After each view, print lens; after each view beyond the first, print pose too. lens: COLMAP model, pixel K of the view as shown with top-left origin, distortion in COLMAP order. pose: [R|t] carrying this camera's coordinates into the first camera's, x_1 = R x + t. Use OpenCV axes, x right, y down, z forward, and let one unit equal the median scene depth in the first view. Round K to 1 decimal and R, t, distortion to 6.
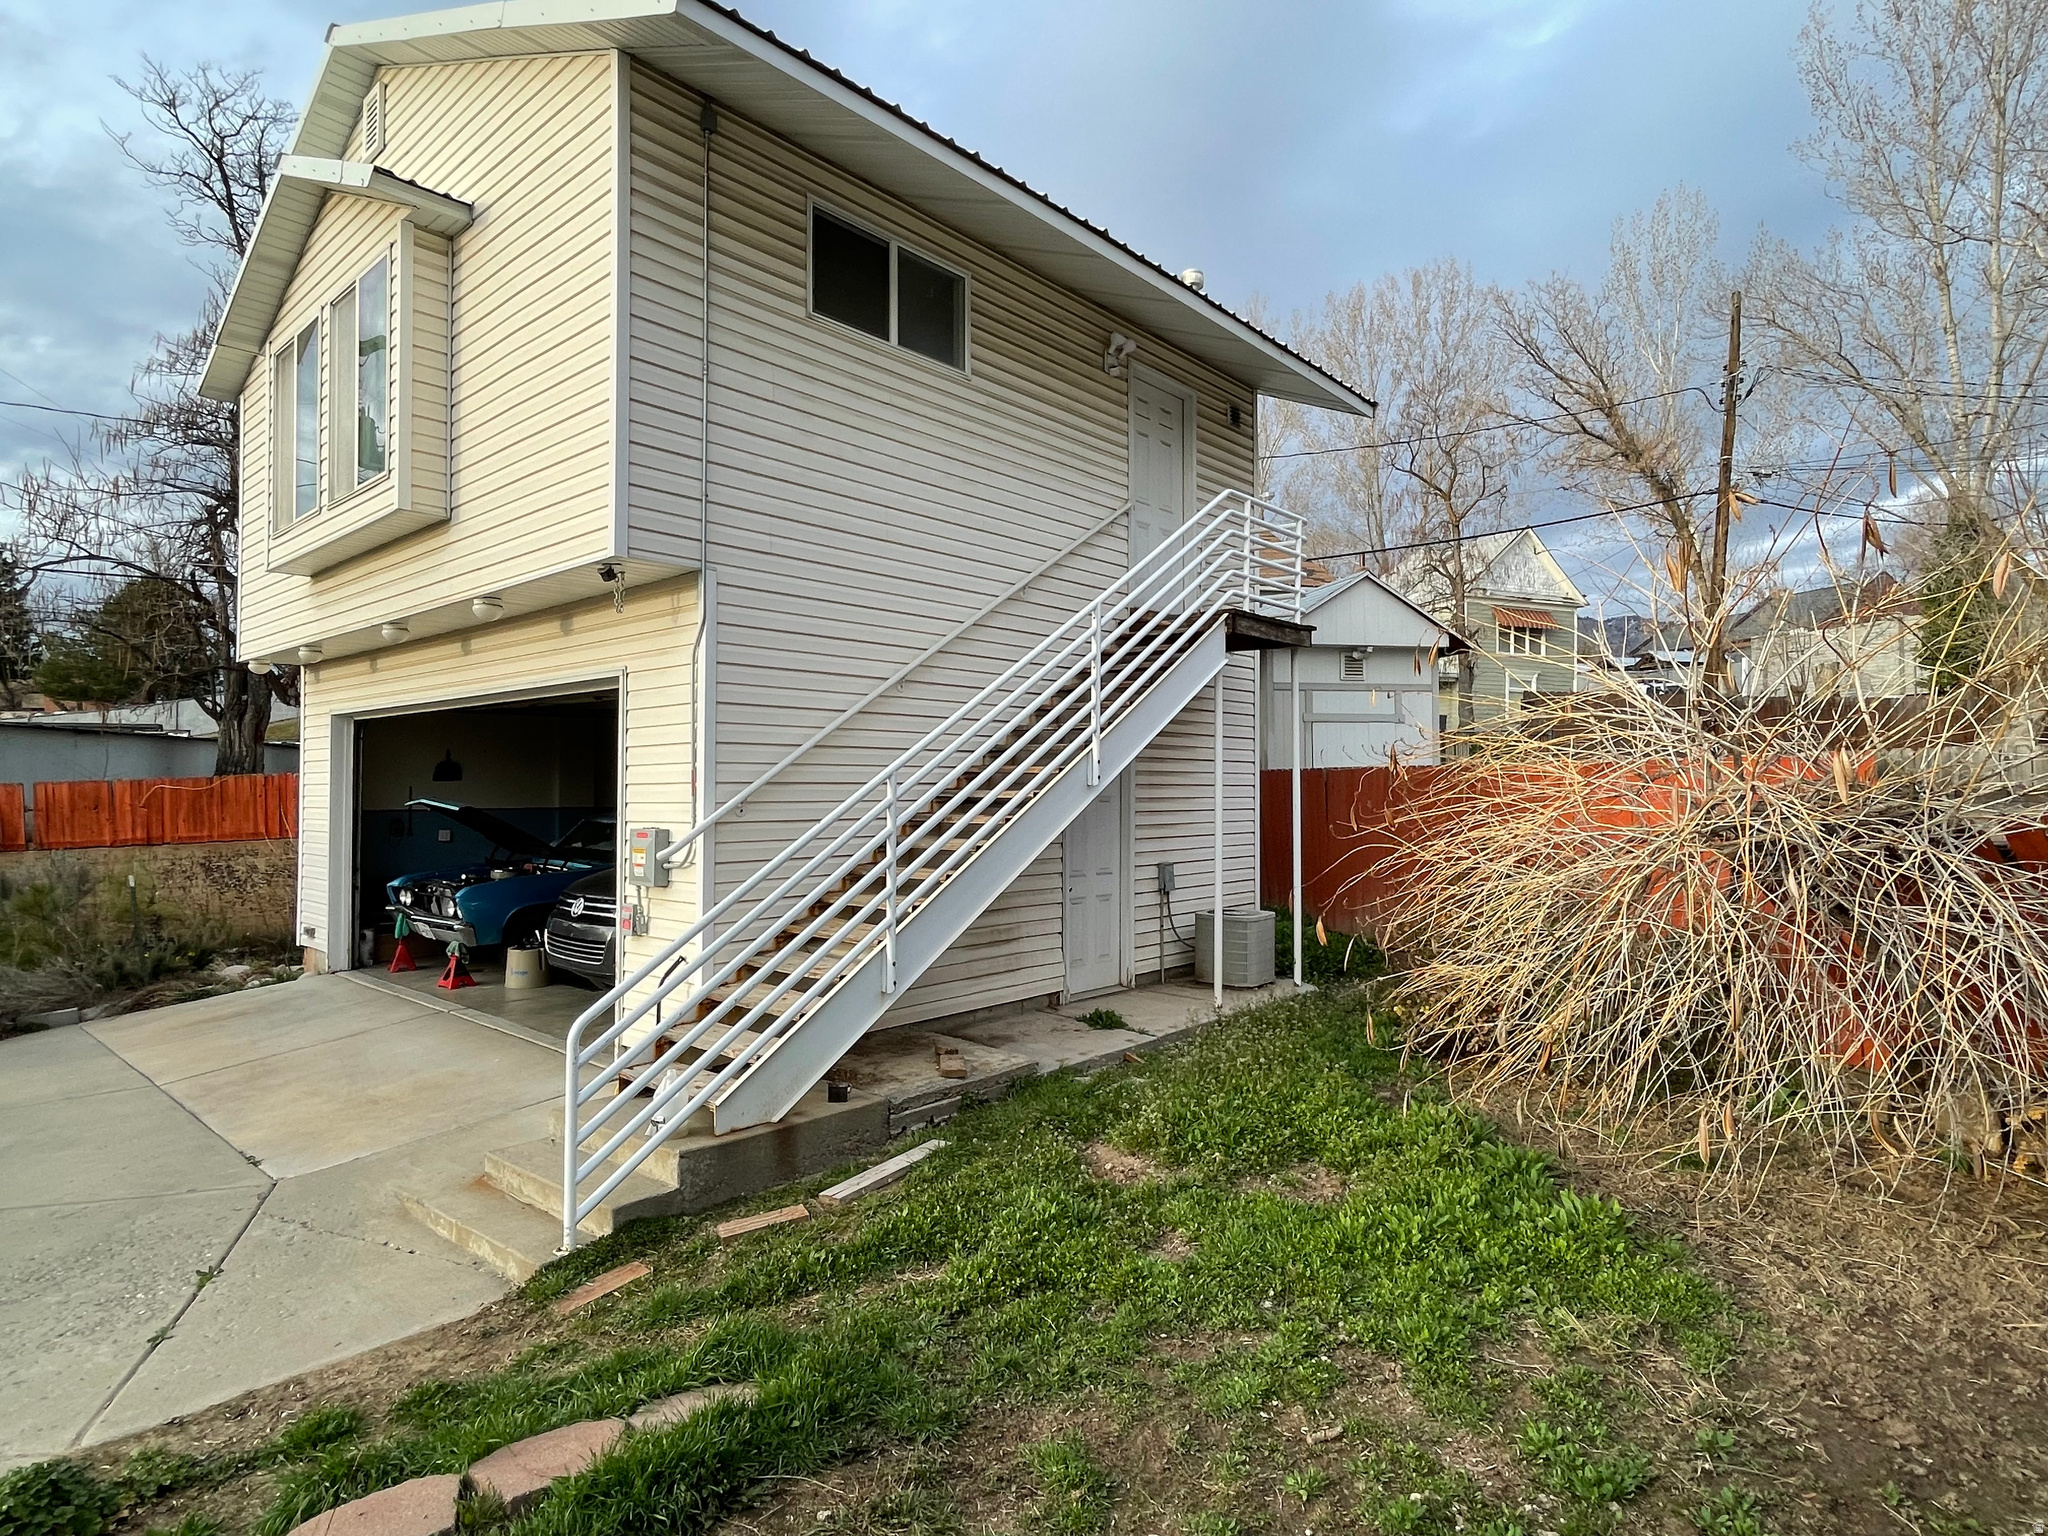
lens RADIAL K [[1095.7, 0, 1025.3], [0, 1095.7, 762.2], [0, 0, 1]] dist [0.004424, -0.000255]
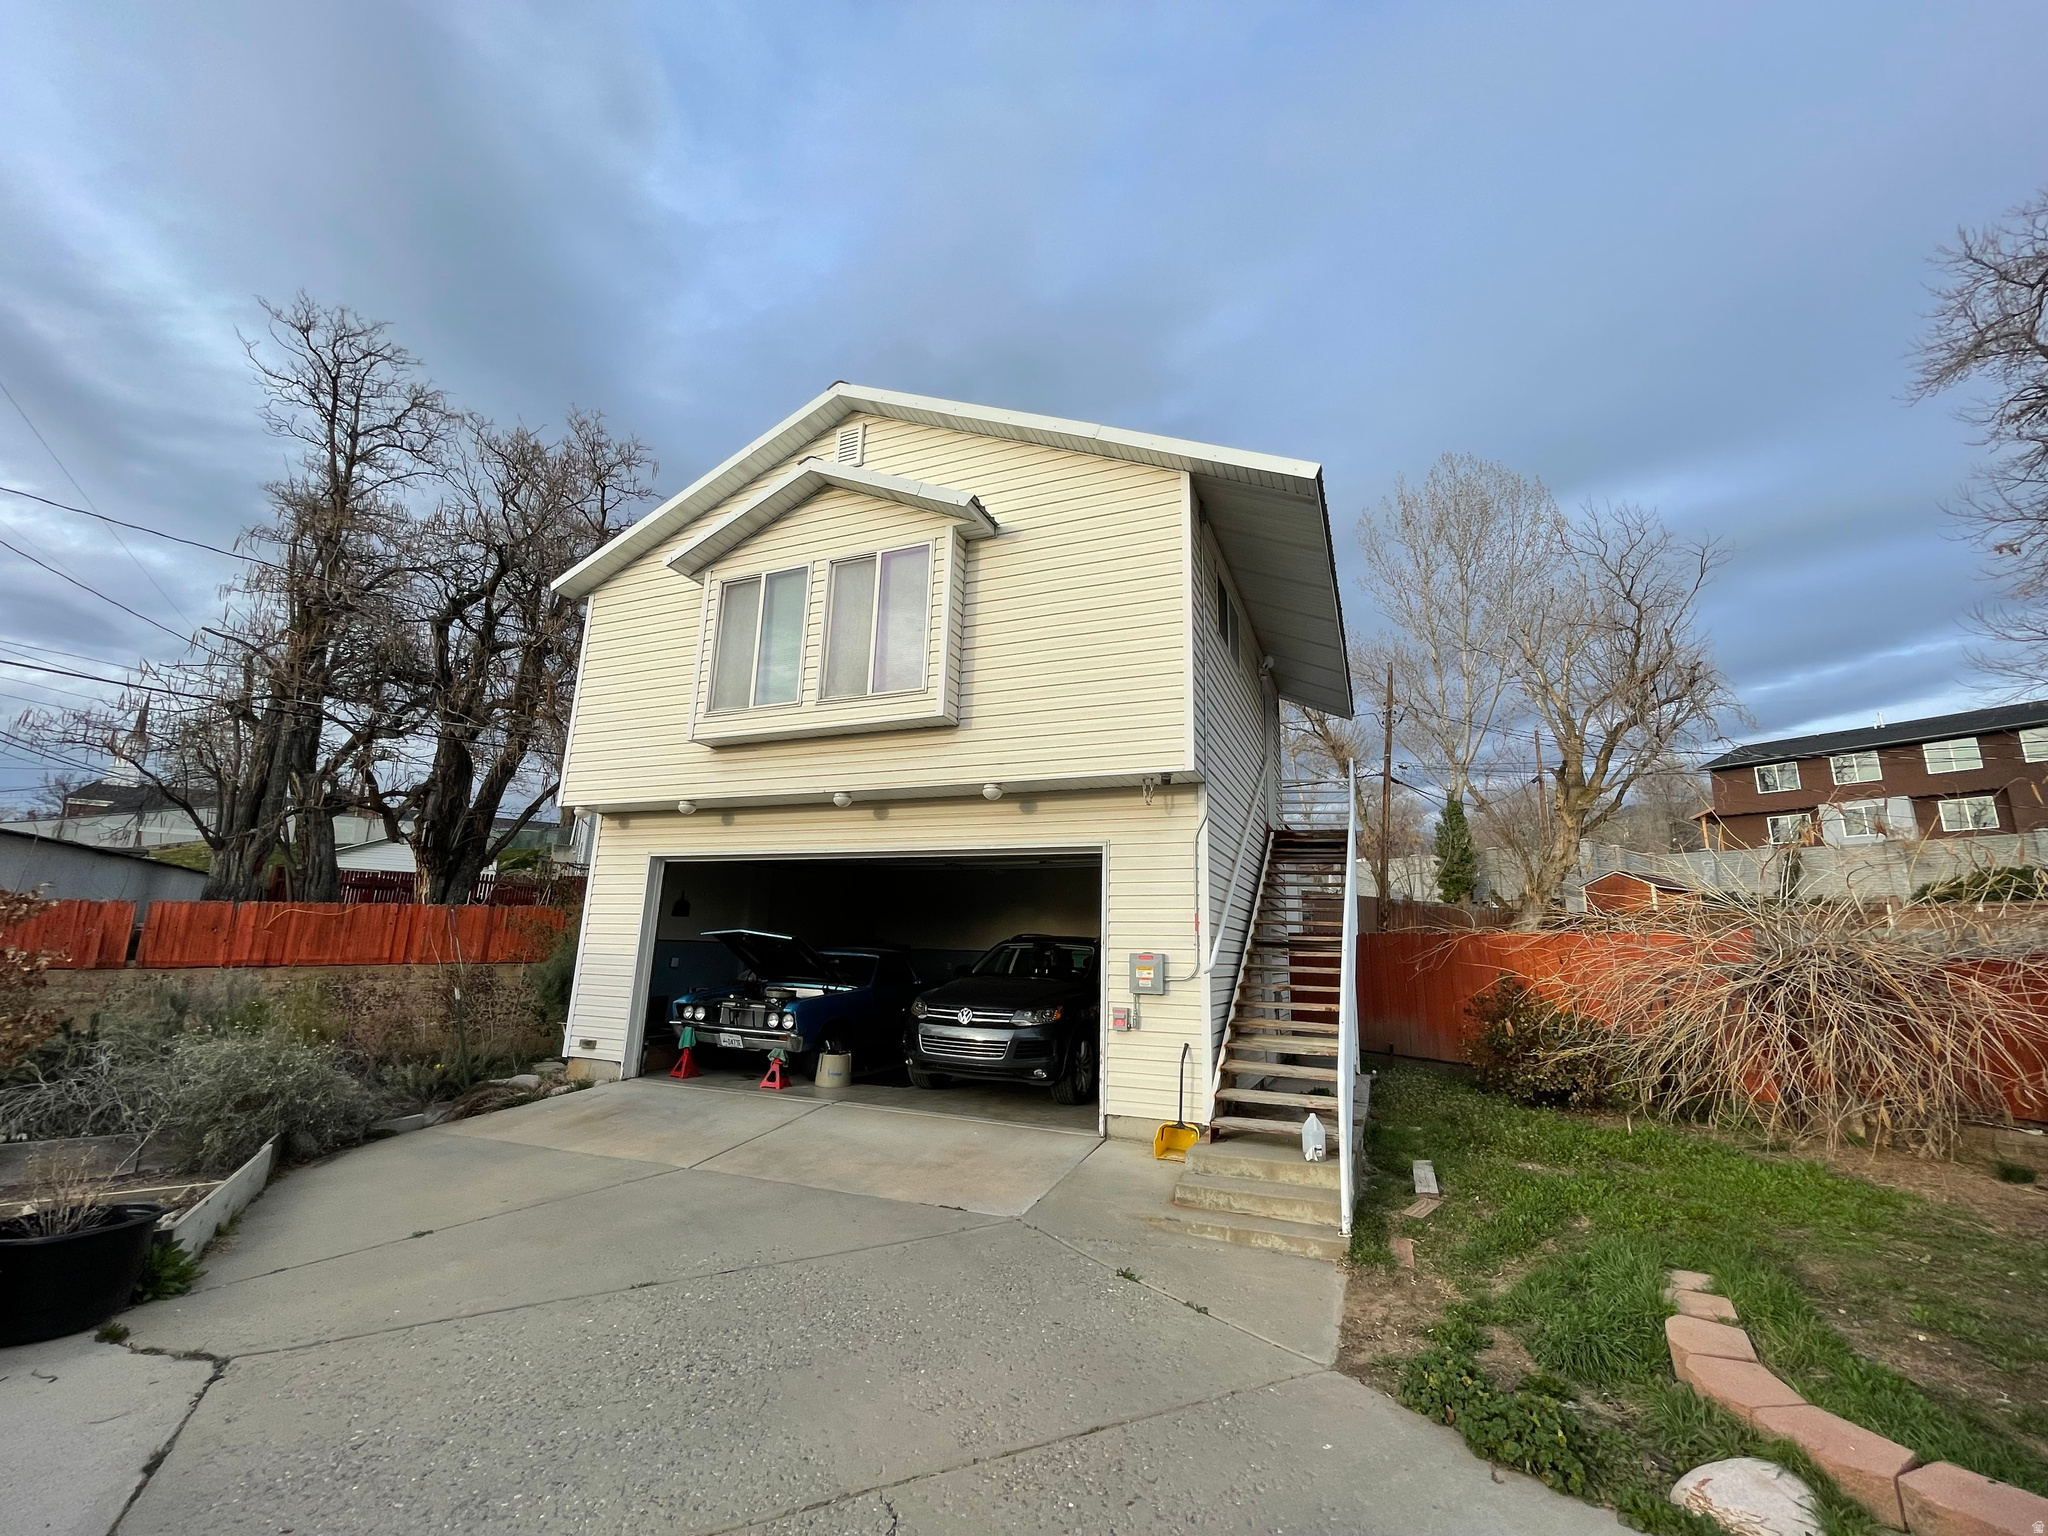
lens RADIAL K [[831.6, 0, 1031.5], [0, 831.6, 771.5], [0, 0, 1]] dist [-0.003513, 0.000441]
pose [[0.944736, 0.097695, 0.312938, -0.528848], [-0.037136, 0.980312, -0.193930, 0.027289], [-0.325723, 0.171591, 0.929764, -0.006825]]
